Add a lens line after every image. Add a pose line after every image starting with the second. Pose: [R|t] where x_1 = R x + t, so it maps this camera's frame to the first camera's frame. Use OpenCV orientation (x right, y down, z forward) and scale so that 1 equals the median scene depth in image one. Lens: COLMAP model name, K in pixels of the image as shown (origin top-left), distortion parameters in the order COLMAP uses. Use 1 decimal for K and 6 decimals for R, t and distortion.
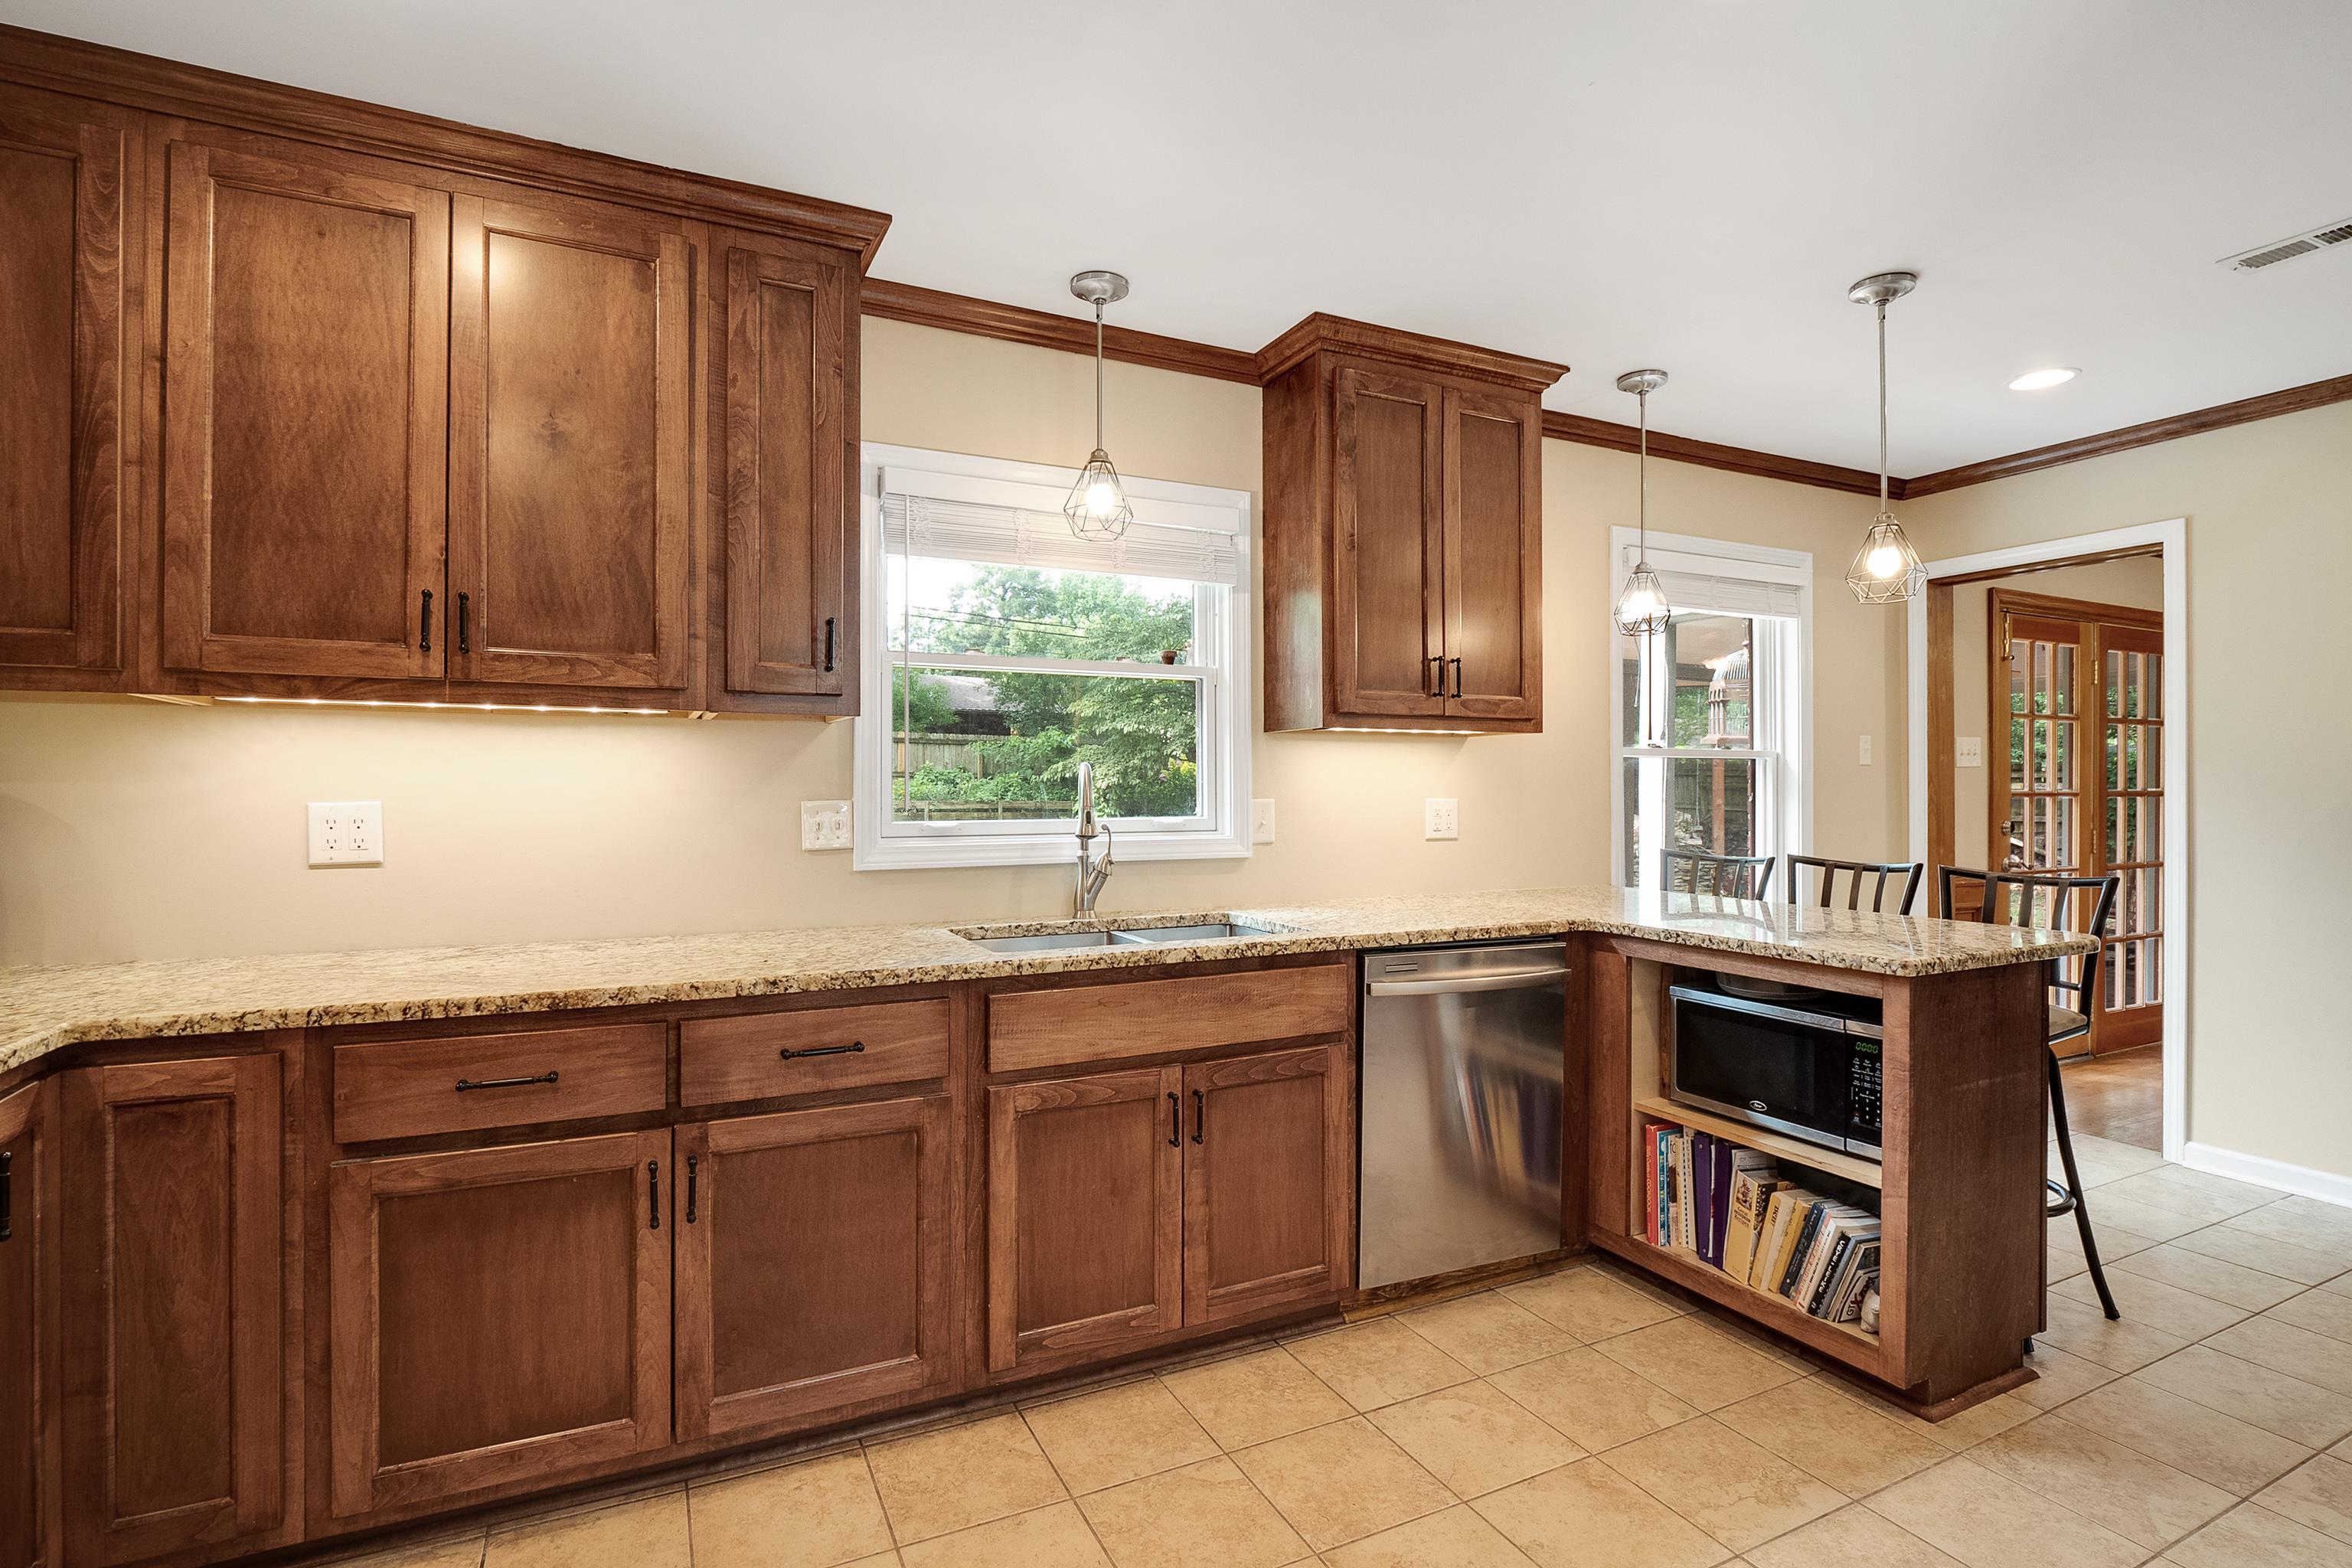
lens RADIAL K [[1127.6, 0, 1183.4], [0, 1127.6, 775.7], [0, 0, 1]] dist [-0.002759, -0.006088]
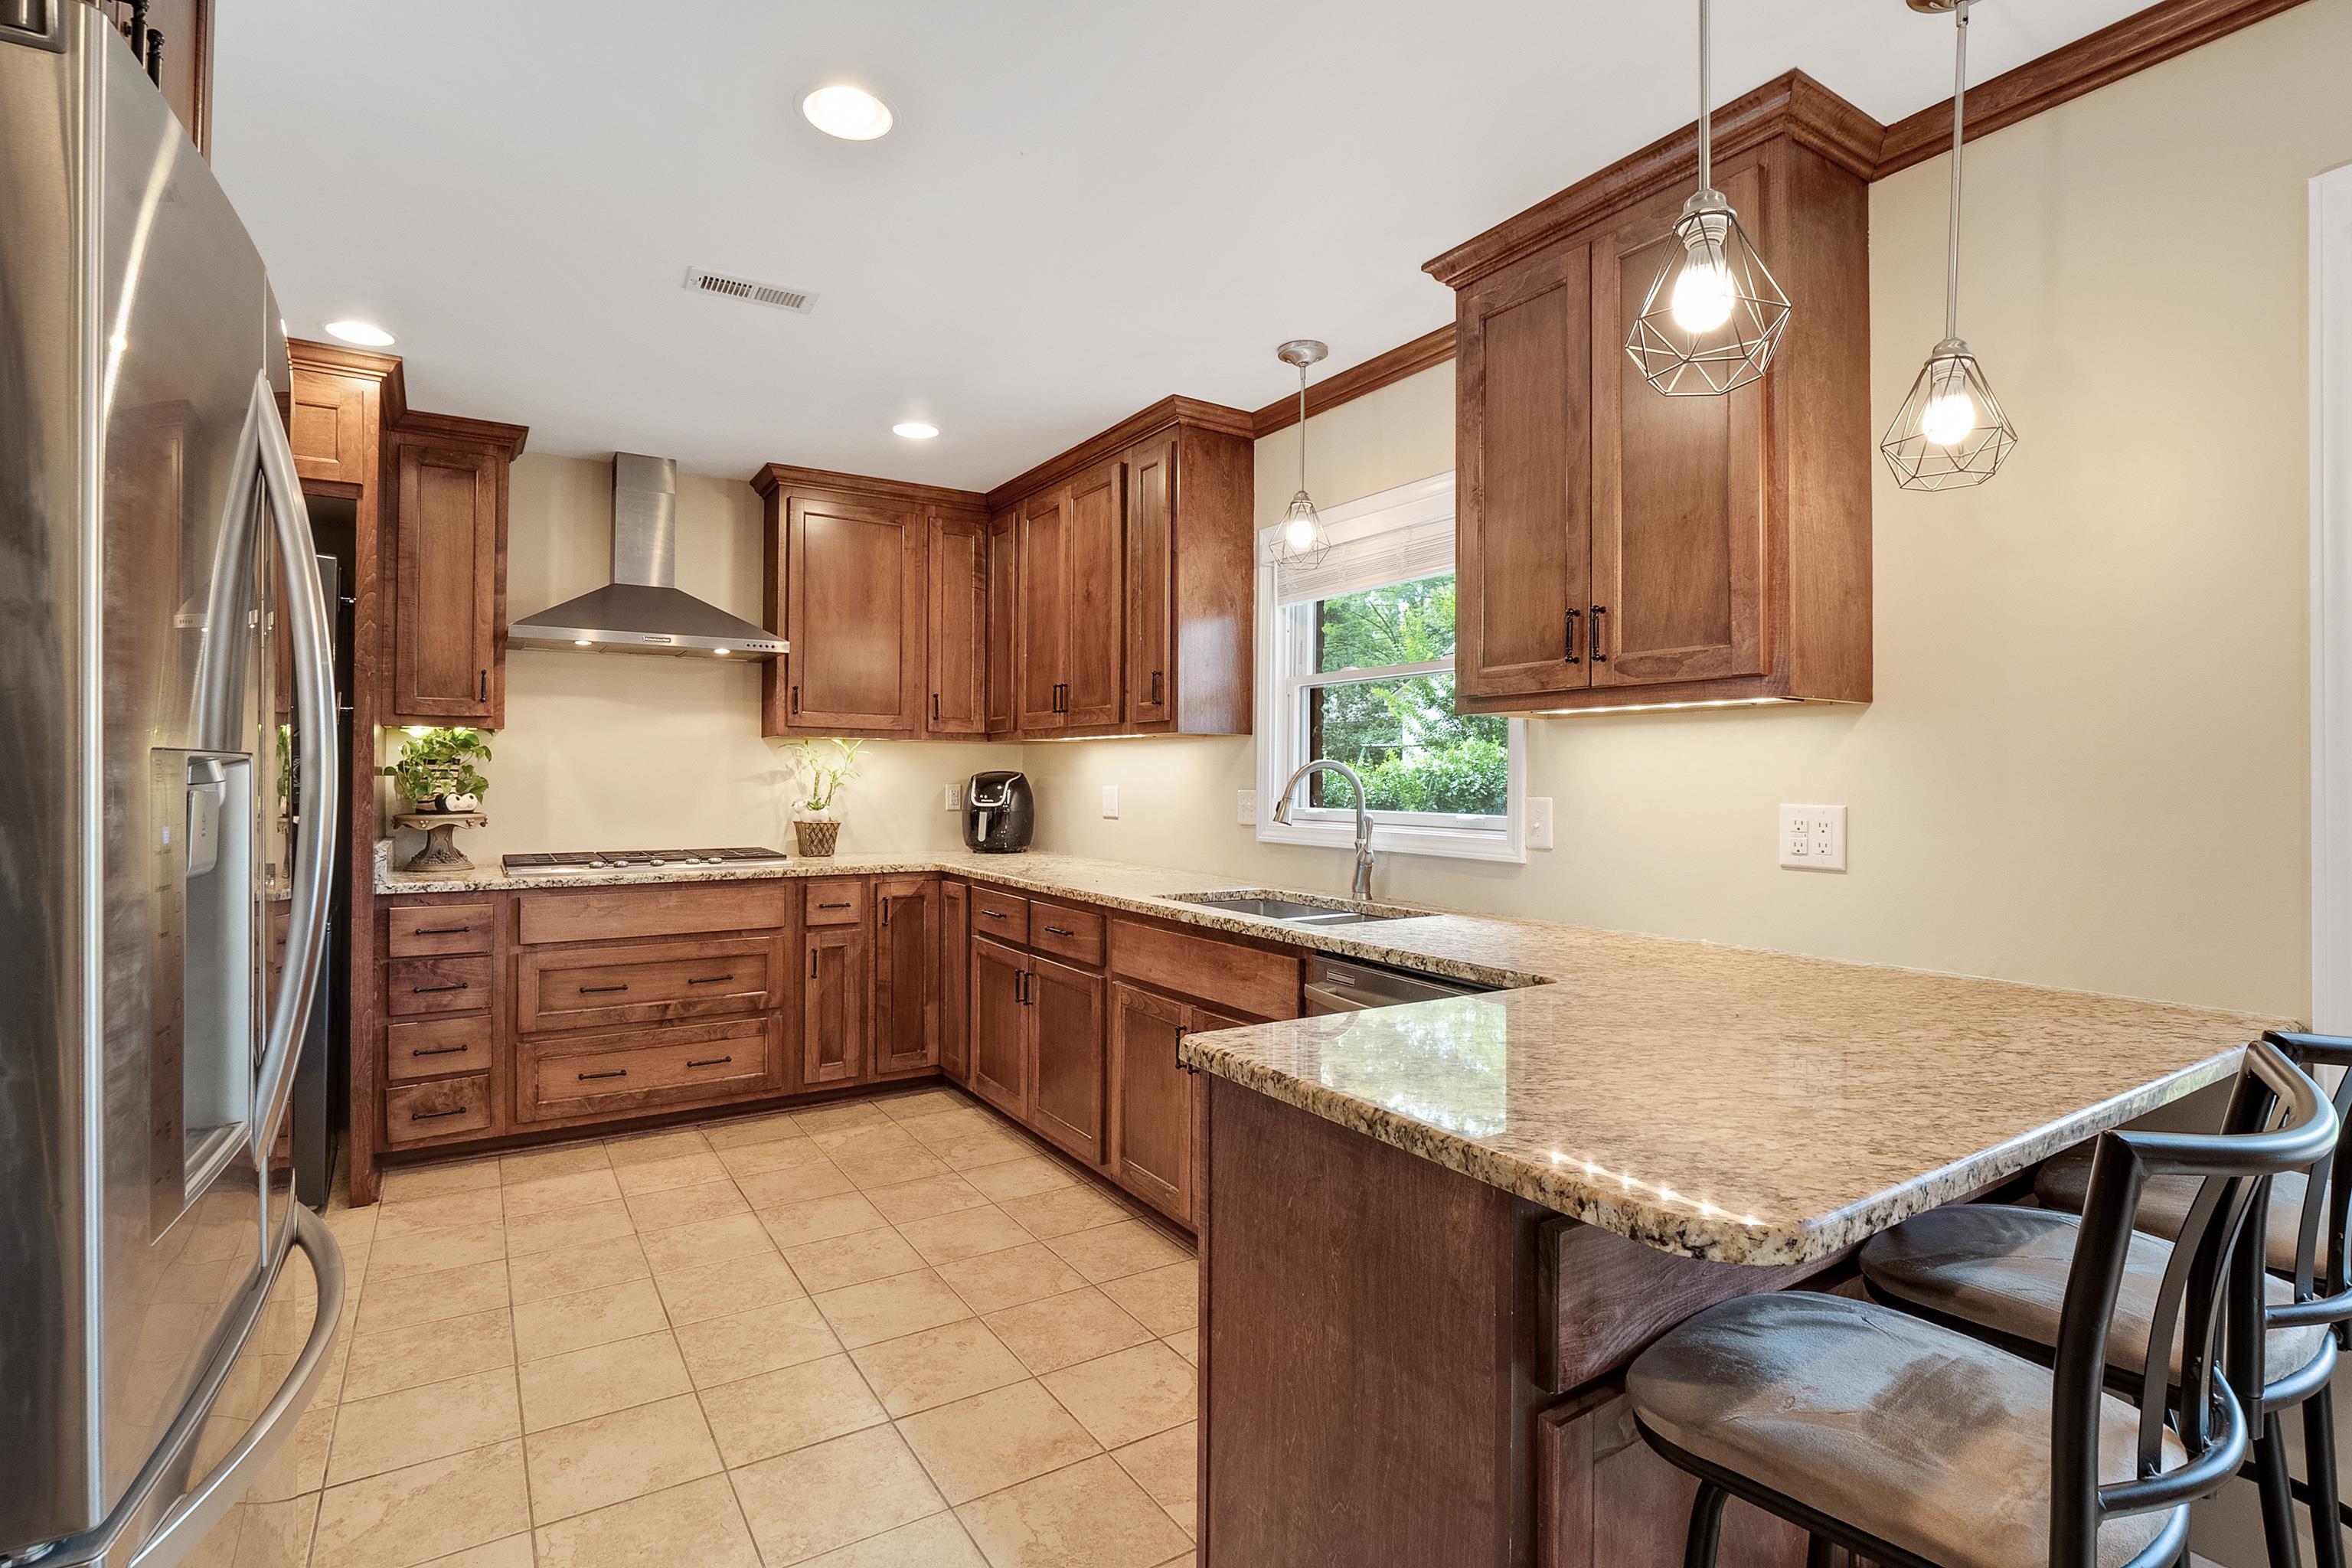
lens RADIAL K [[1127.6, 0, 1183.4], [0, 1127.6, 775.7], [0, 0, 1]] dist [-0.002759, -0.006088]
pose [[0.111235, -0.003800, -0.993787, 1.056539], [0.000330, 0.999993, -0.003787, 0.008152], [0.993794, 0.000094, 0.111236, 0.741400]]
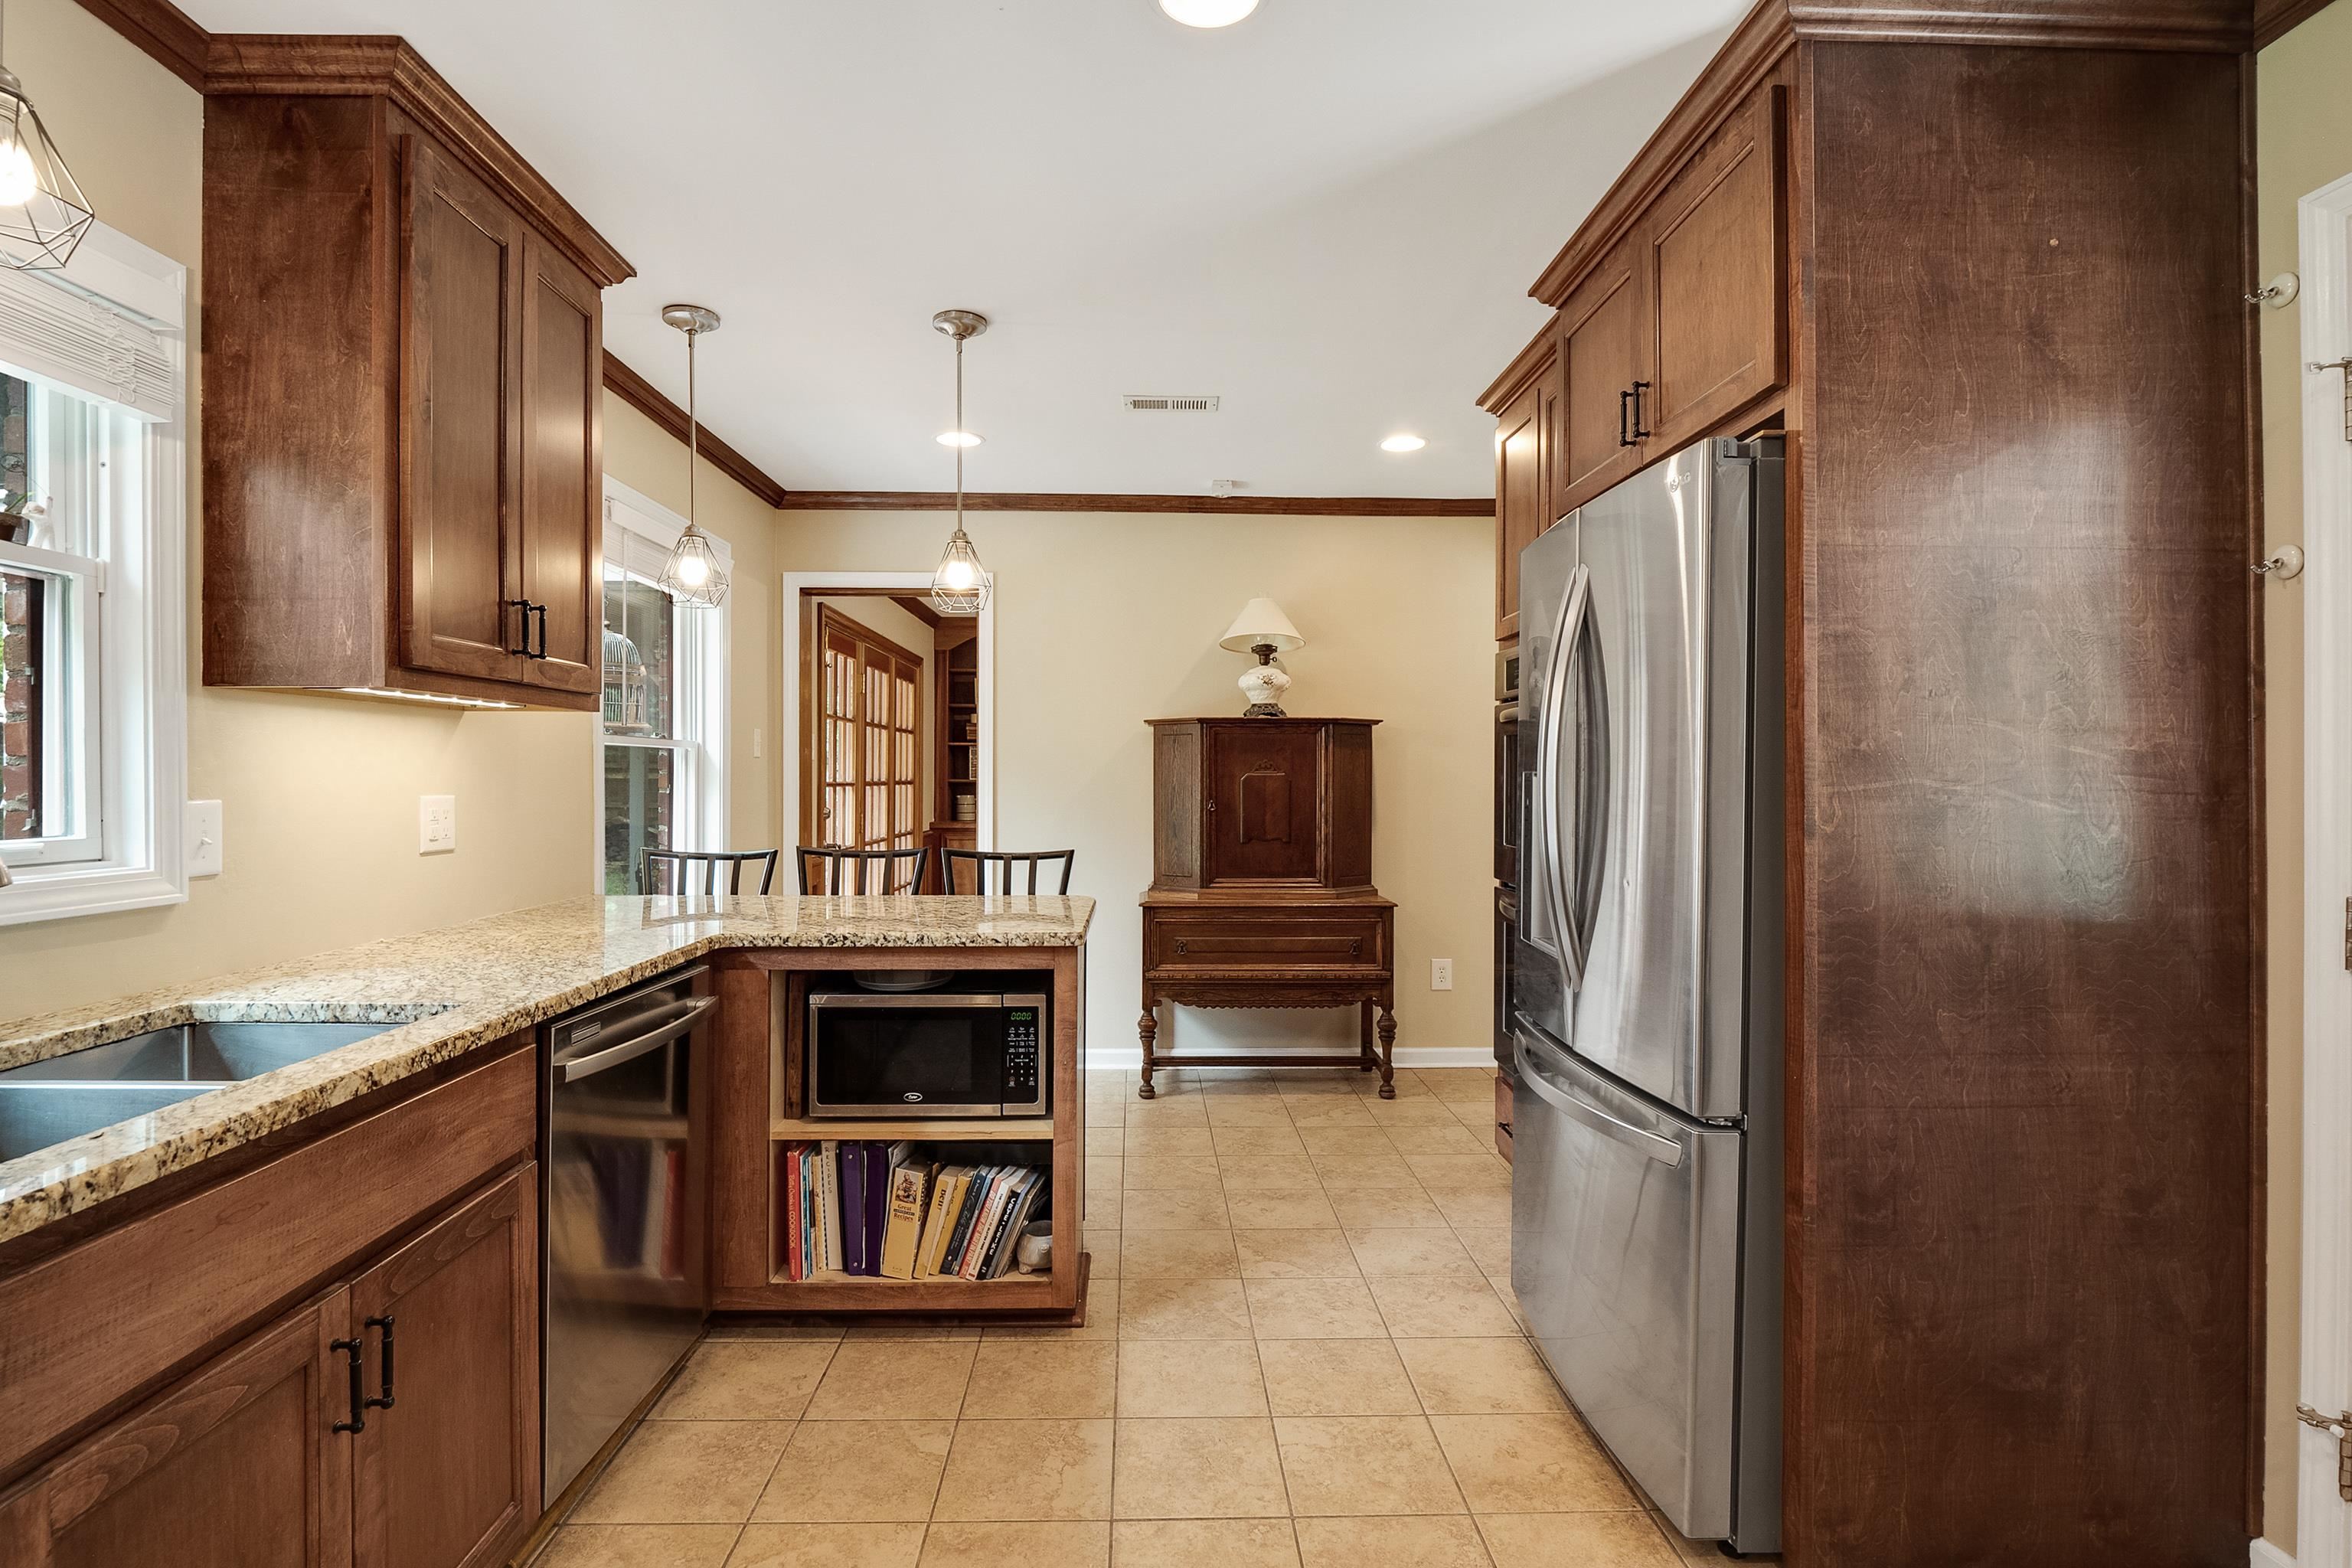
lens RADIAL K [[1127.6, 0, 1183.4], [0, 1127.6, 775.7], [0, 0, 1]] dist [-0.002759, -0.006088]
pose [[0.414892, 0.001556, 0.909869, -0.288966], [-0.010820, 0.999936, 0.003224, 0.000477], [-0.909806, -0.011183, 0.414882, 0.347447]]
